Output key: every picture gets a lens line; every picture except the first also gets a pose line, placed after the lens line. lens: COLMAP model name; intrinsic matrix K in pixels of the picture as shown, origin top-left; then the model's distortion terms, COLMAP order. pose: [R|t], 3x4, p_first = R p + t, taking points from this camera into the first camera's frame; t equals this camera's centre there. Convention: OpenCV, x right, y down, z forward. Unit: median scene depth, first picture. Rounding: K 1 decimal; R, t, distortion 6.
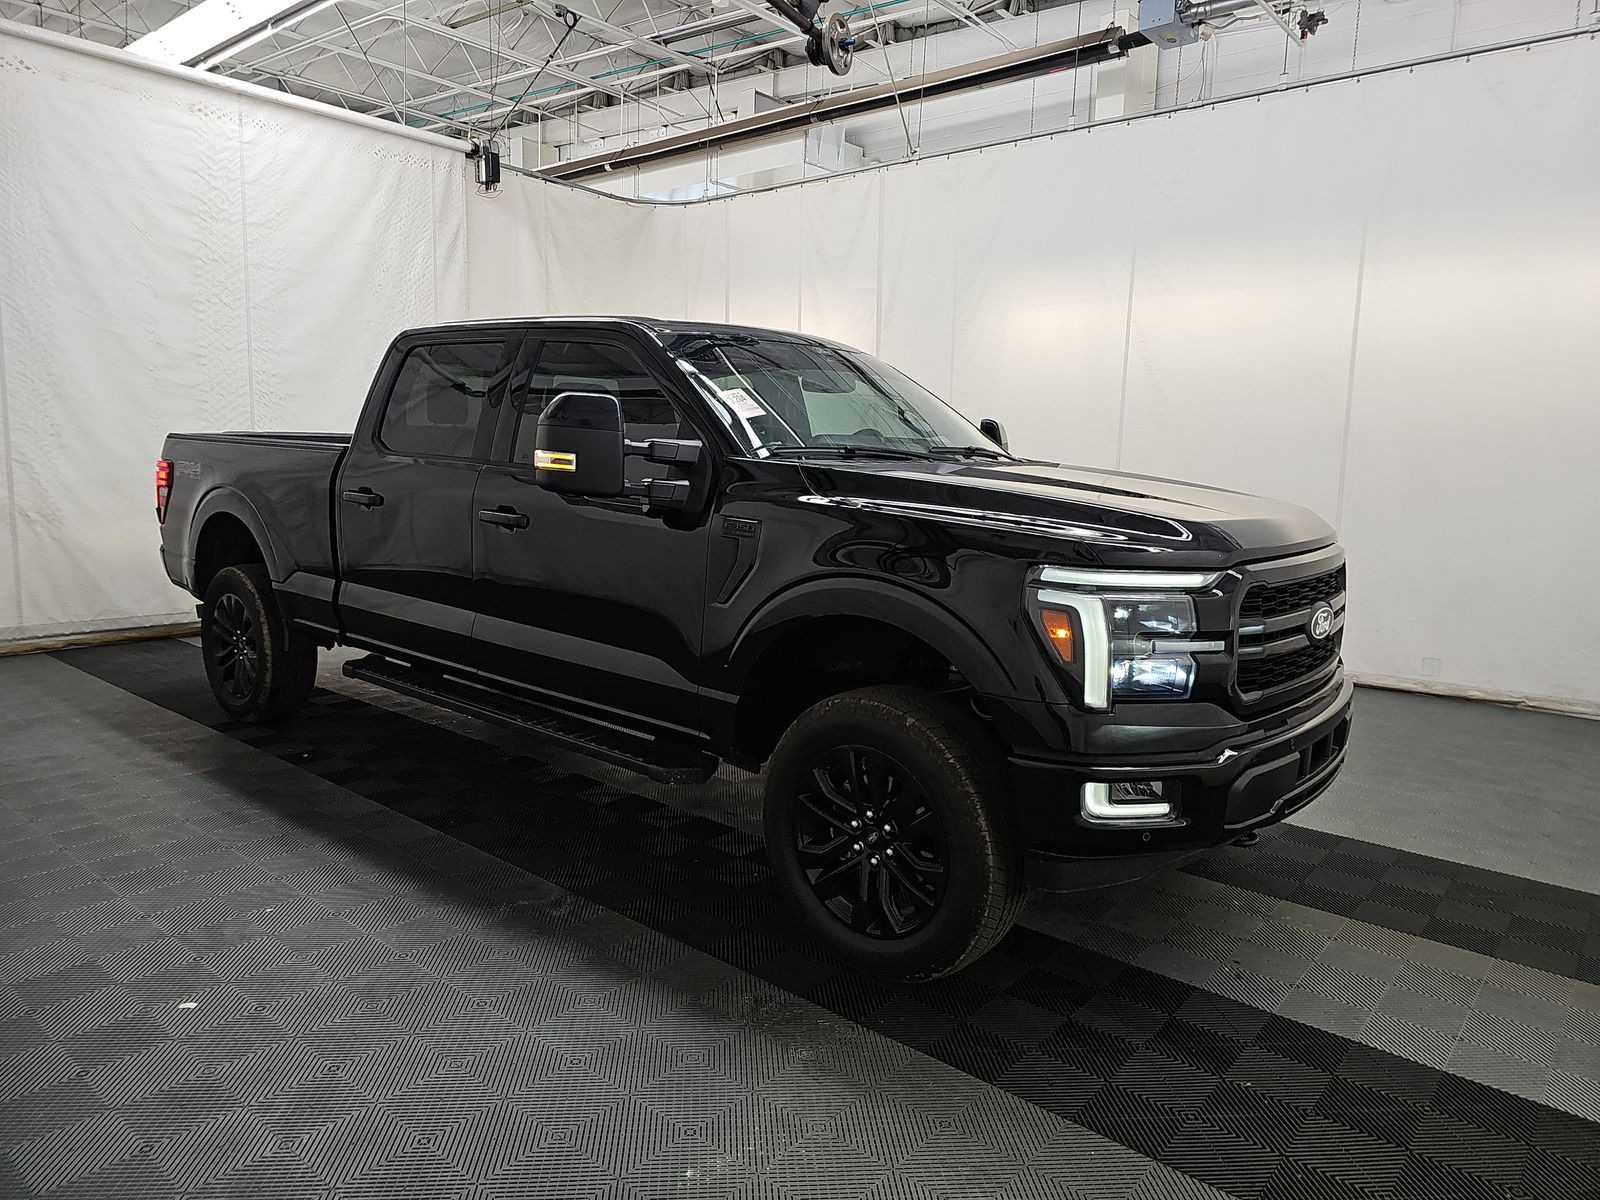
lens RADIAL K [[1069.7, 0, 800.0], [0, 1069.7, 600.0], [0, 0, 1]] dist [0.059000, -0.079814]
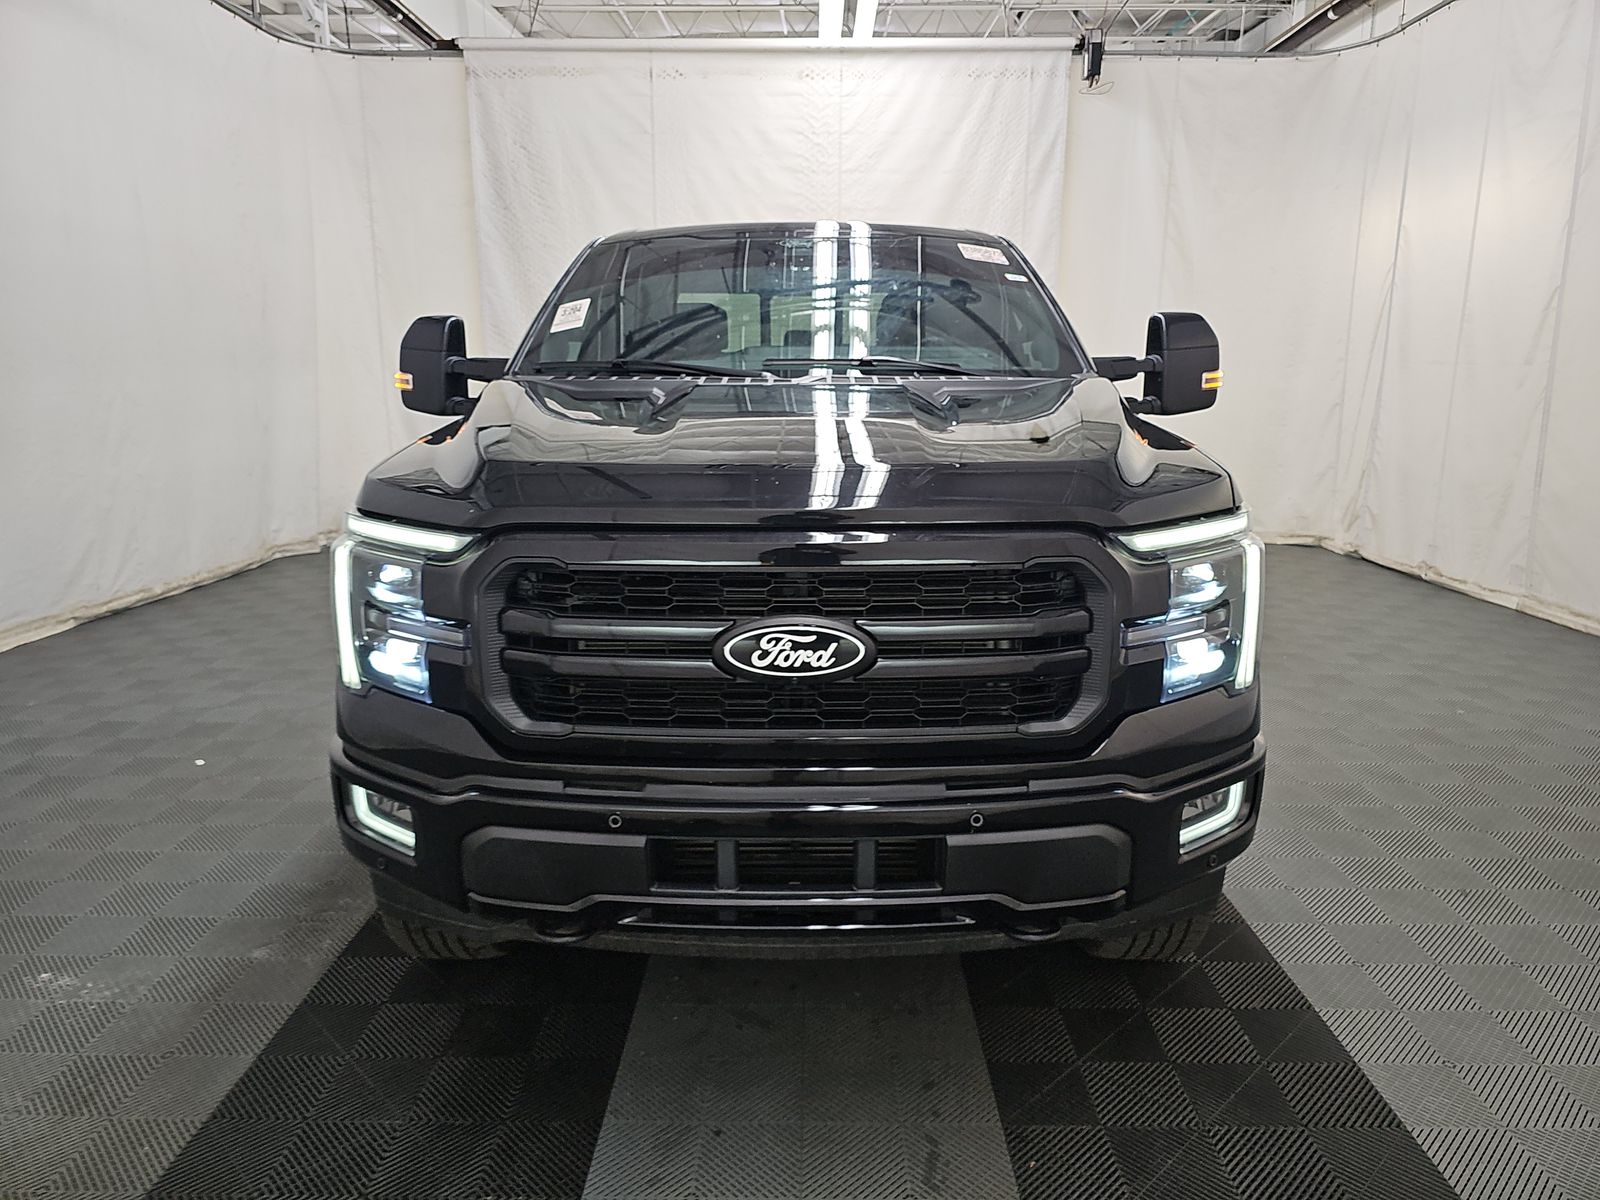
lens RADIAL K [[1055.5, 0, 800.9], [0, 1055.5, 636.9], [0, 0, 1]] dist [-0.003759, -0.001097]
pose [[0.637405, 0.164342, -0.752799, 0.361640], [-0.084159, 0.985994, 0.143991, -0.026945], [0.765919, -0.028426, 0.642309, 0.252160]]
